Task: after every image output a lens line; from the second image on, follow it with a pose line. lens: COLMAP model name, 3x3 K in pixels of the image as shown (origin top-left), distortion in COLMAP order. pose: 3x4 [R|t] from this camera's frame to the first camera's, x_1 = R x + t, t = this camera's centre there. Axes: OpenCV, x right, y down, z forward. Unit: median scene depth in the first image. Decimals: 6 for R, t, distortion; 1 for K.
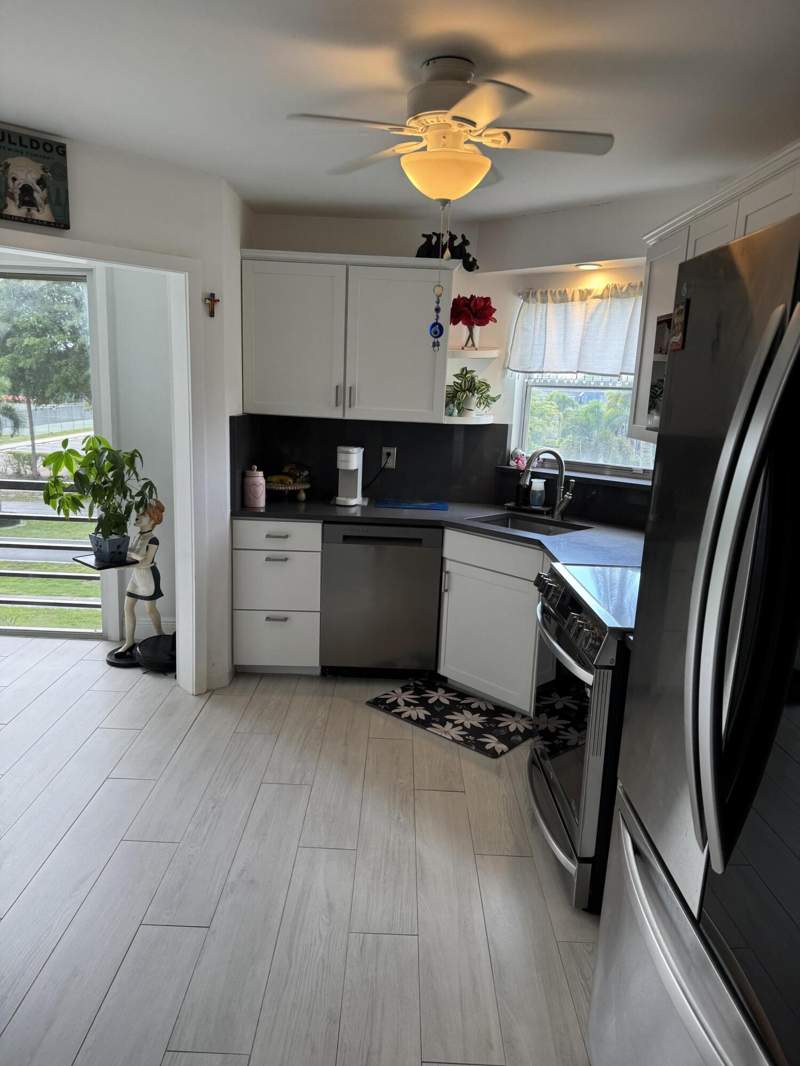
lens RADIAL K [[748.7, 0, 401.1], [0, 748.7, 553.7], [0, 0, 1]] dist [0.001221, 0.000101]
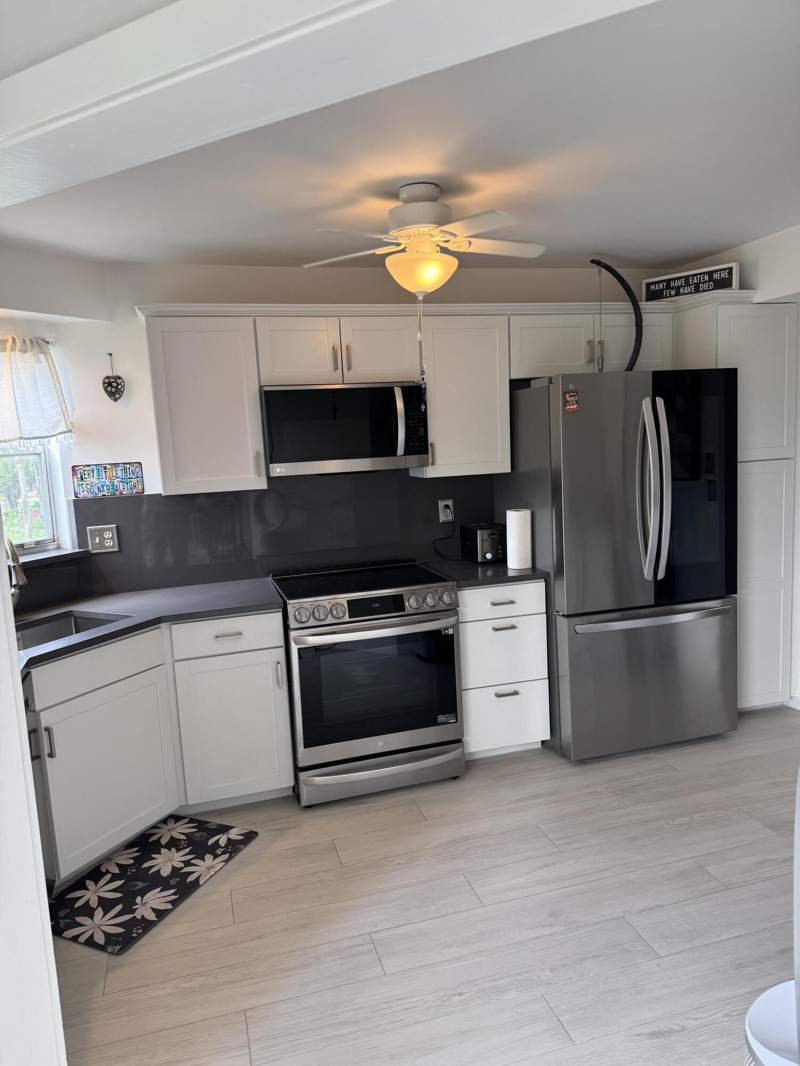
lens RADIAL K [[740.9, 0, 400.0], [0, 740.9, 533.0], [0, 0, 1]] dist [0.154988, -0.188332]
pose [[-0.281551, -0.168203, 0.944689, -0.726957], [0.247524, 0.938465, 0.240866, -0.257403], [-0.927071, 0.301649, -0.222592, 0.875564]]
